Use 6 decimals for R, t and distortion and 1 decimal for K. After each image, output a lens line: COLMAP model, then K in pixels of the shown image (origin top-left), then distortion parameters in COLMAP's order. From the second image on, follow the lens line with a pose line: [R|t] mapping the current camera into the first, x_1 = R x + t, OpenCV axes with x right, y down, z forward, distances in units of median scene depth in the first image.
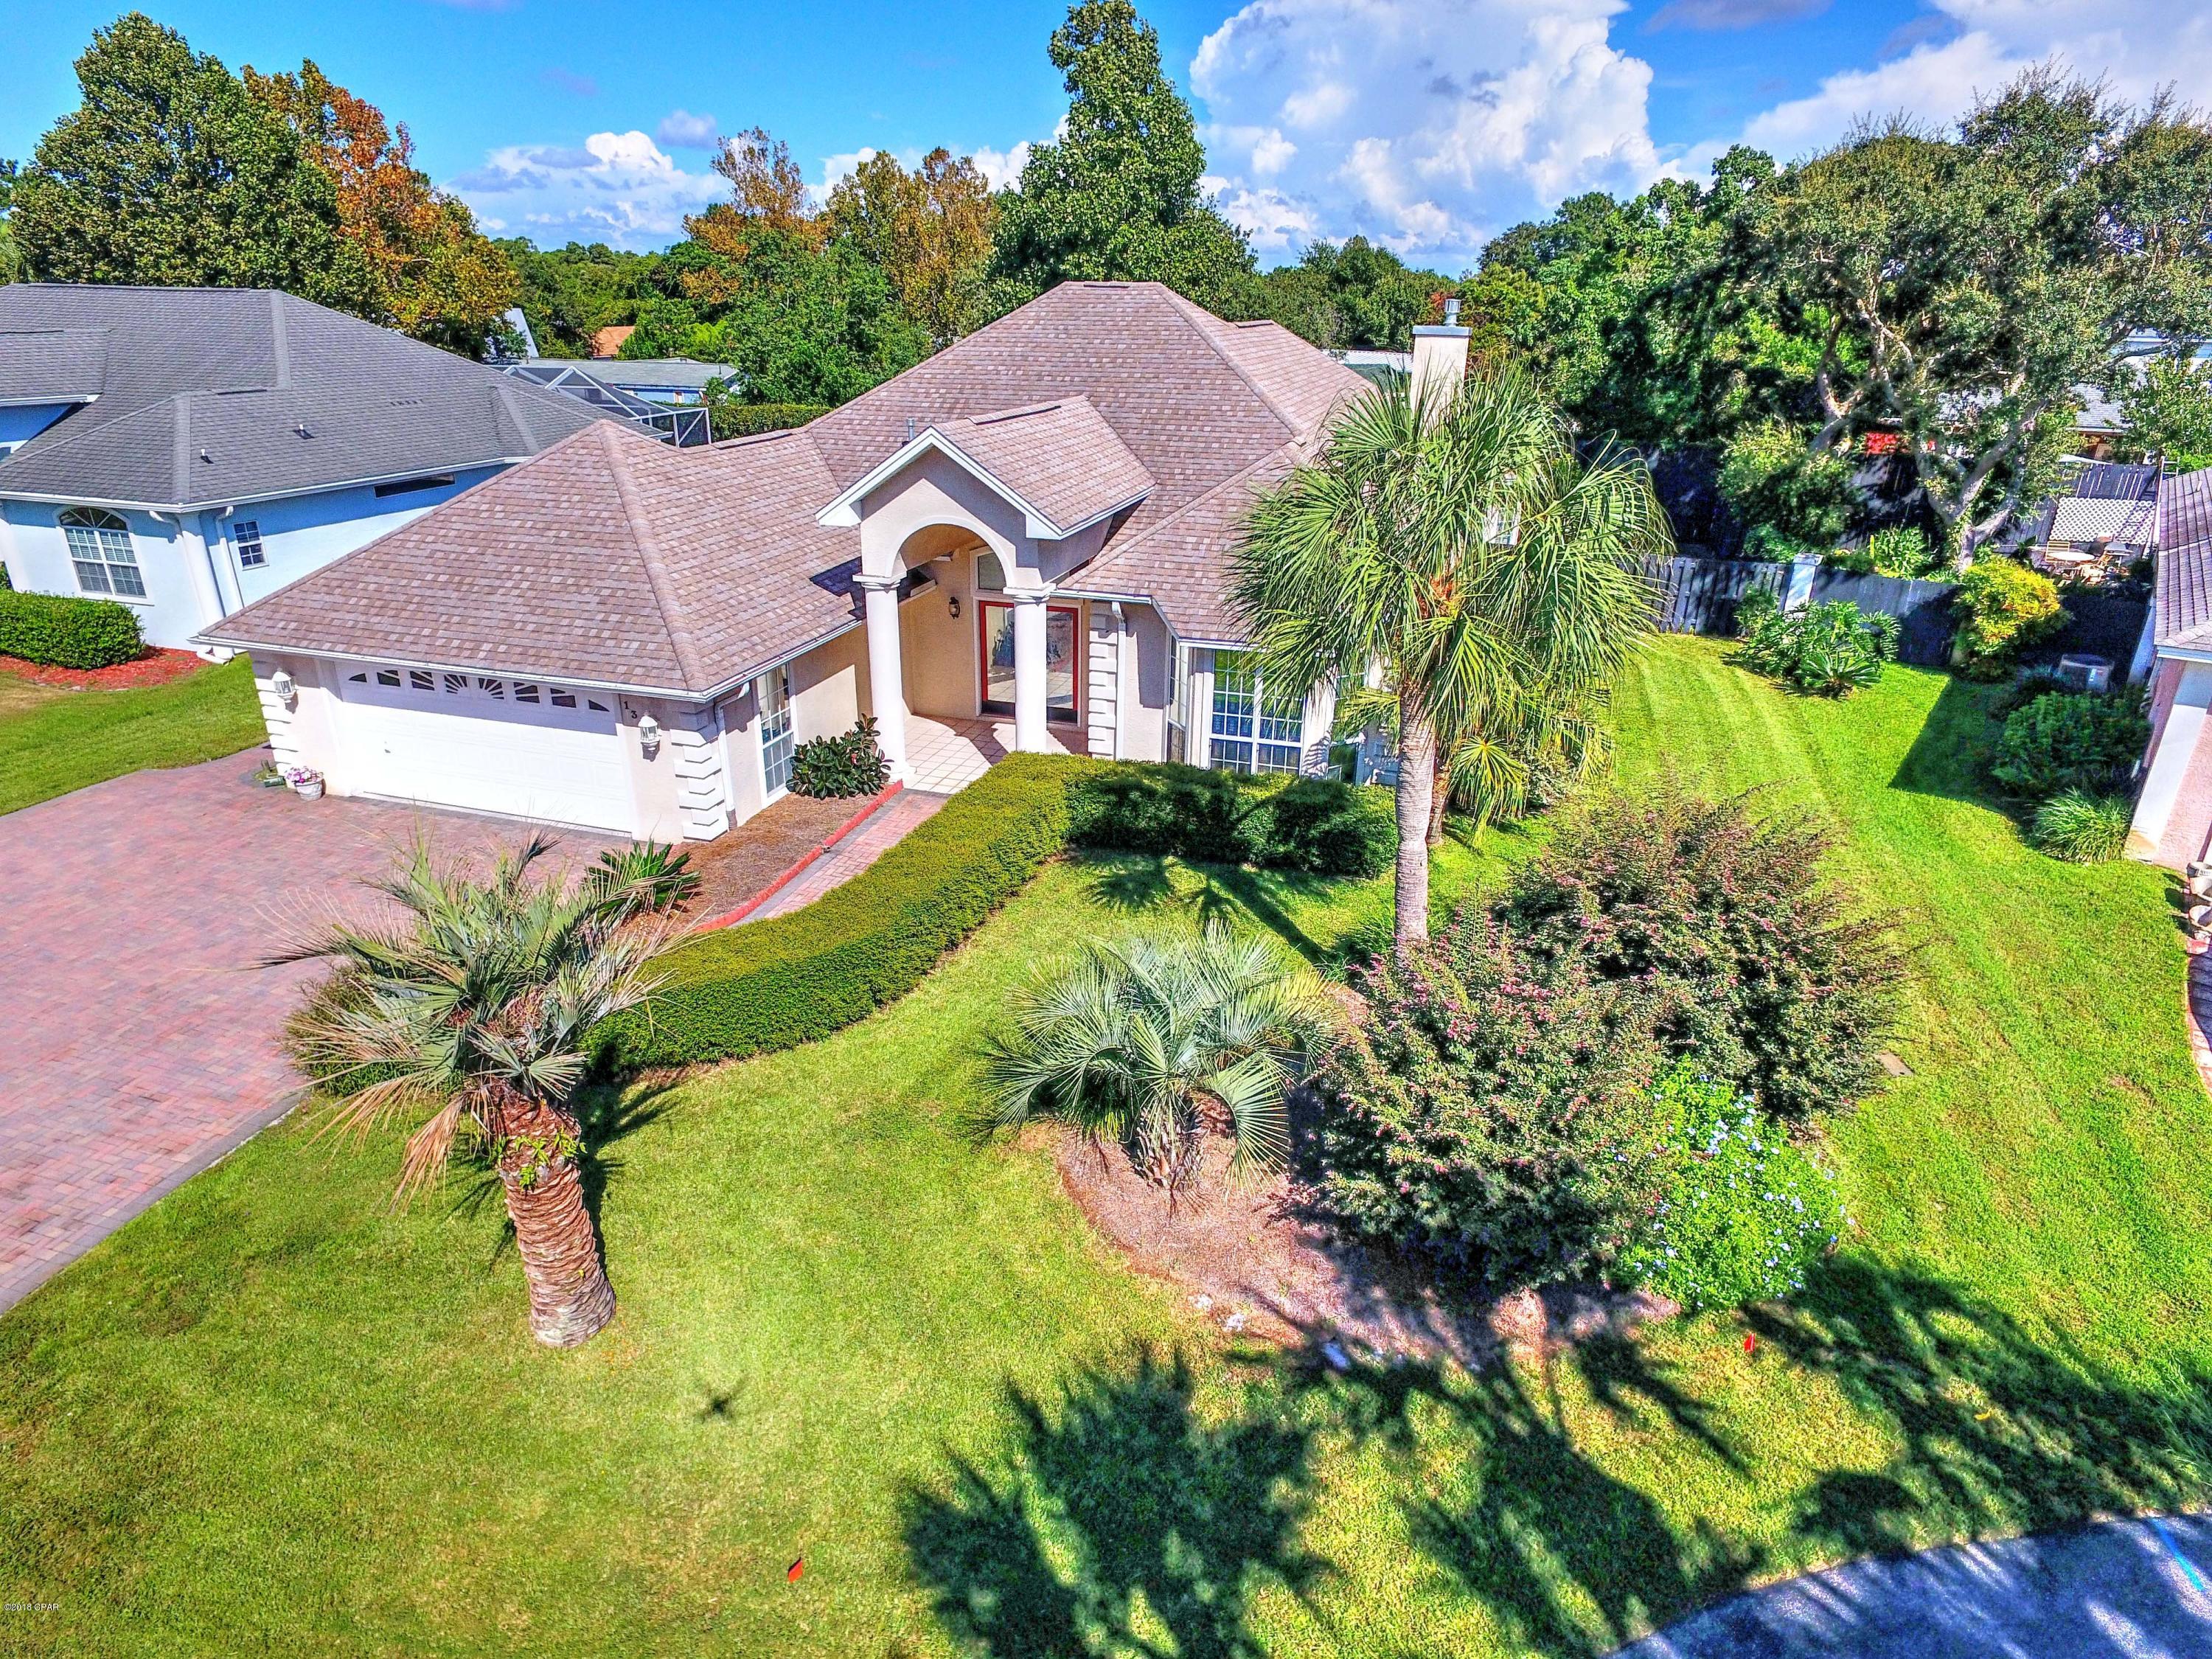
lens RADIAL K [[1269.7, 0, 1100.7], [0, 1269.7, 828.8], [0, 0, 1]] dist [-0.013384, 0.015426]
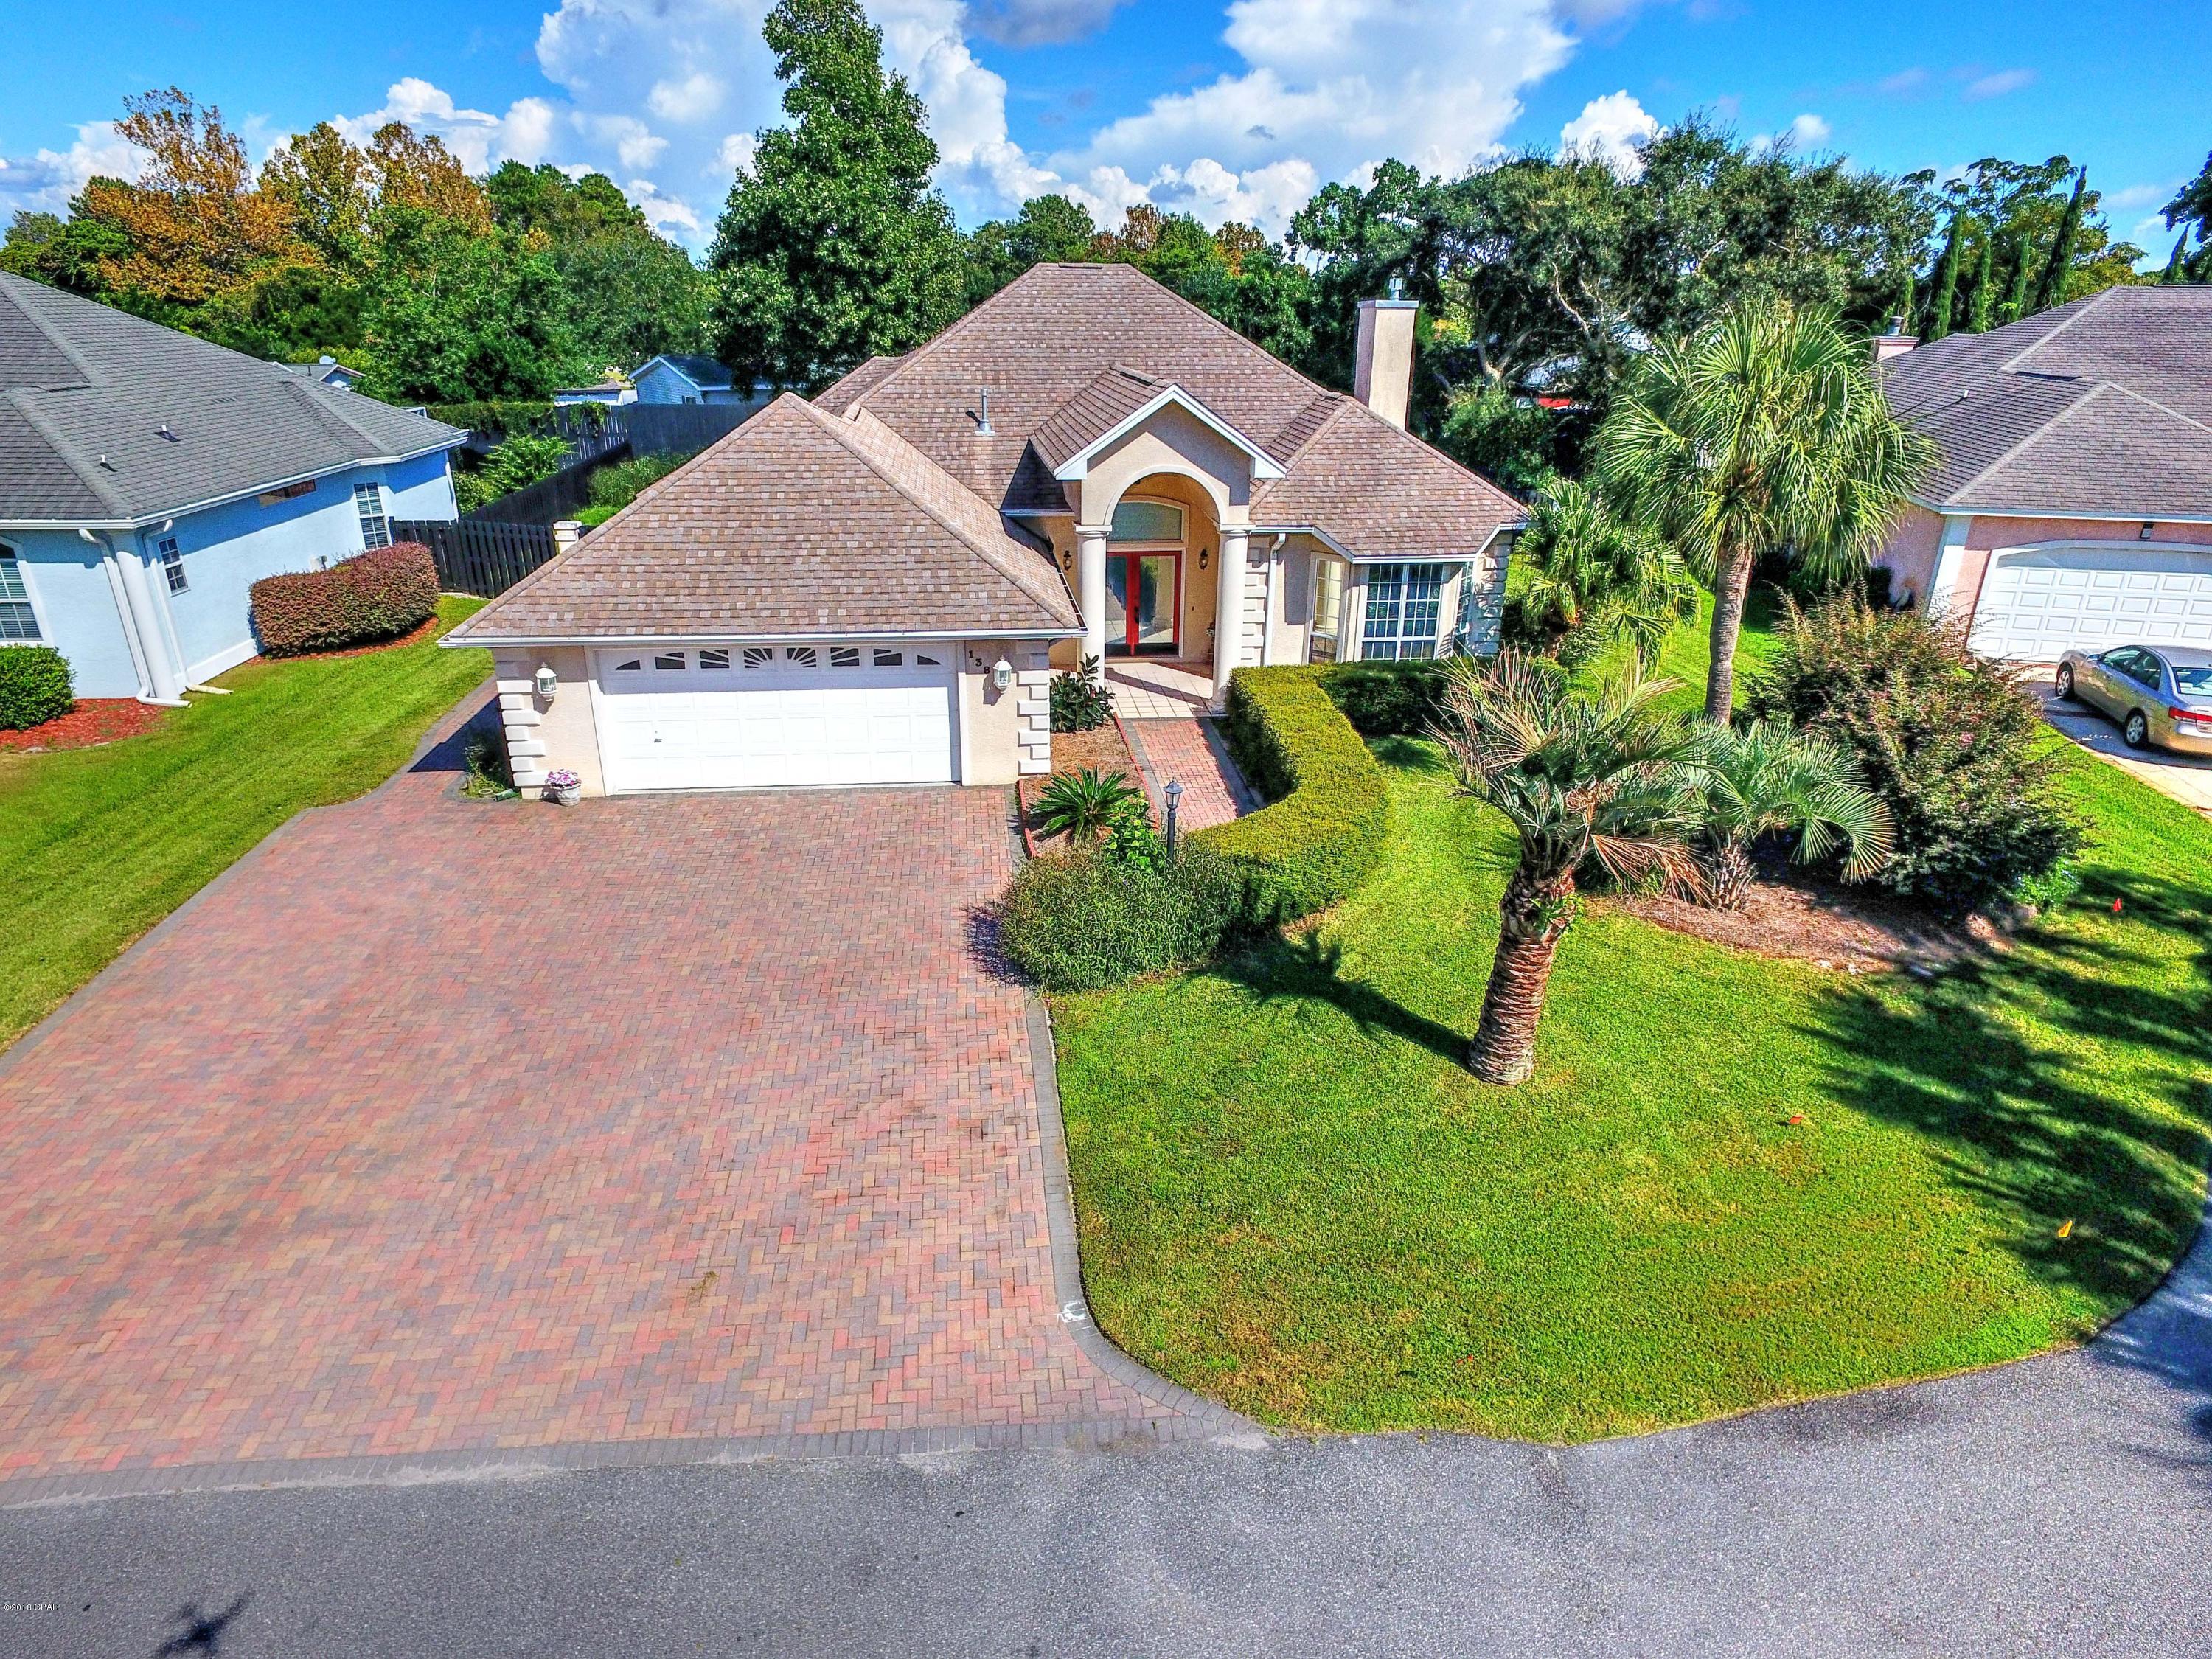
lens RADIAL K [[1269.7, 0, 1096.3], [0, 1269.7, 835.5], [0, 0, 1]] dist [-0.013384, 0.015426]
pose [[0.914501, -0.159137, 0.371973, -0.600773], [0.156994, 0.986934, 0.036255, 0.025797], [-0.372882, 0.025242, 0.927535, -0.013111]]
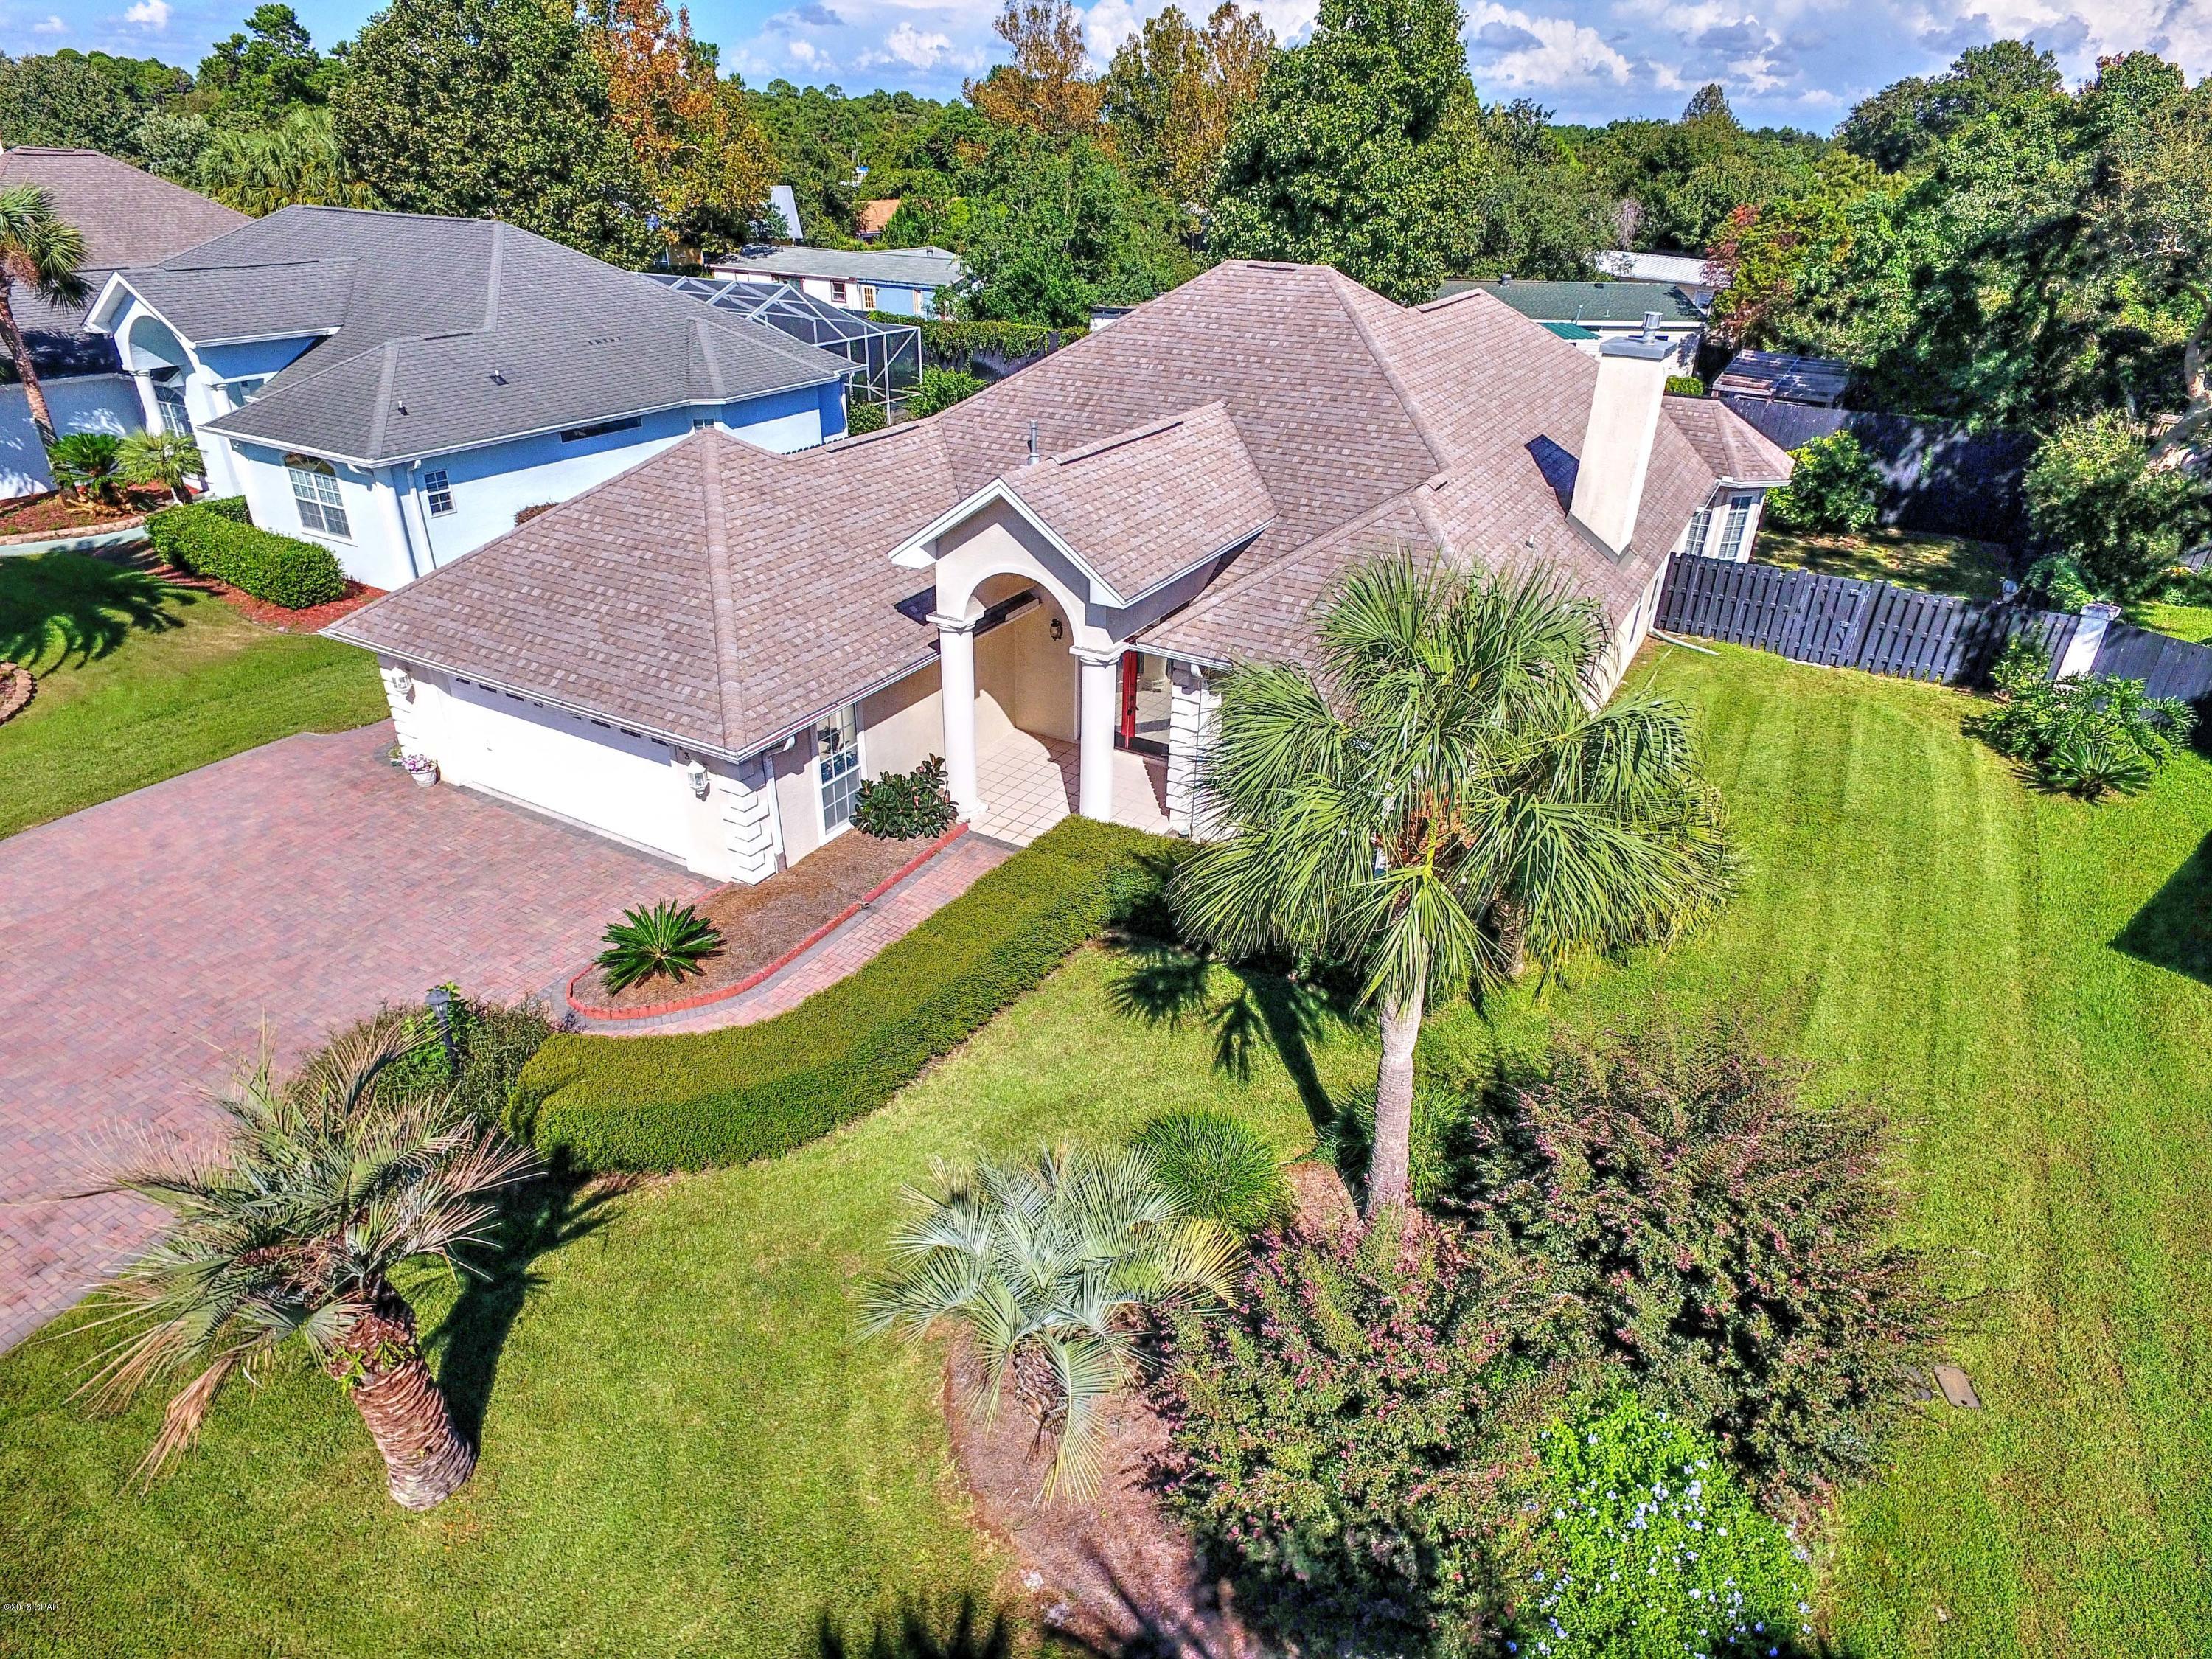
lens RADIAL K [[1269.7, 0, 1107.2], [0, 1269.7, 825.9], [0, 0, 1]] dist [-0.013384, 0.015426]
pose [[0.977335, 0.108465, -0.181802, 0.125365], [-0.090568, 0.990442, 0.104030, -0.146570], [0.191348, -0.085206, 0.977817, 0.067747]]
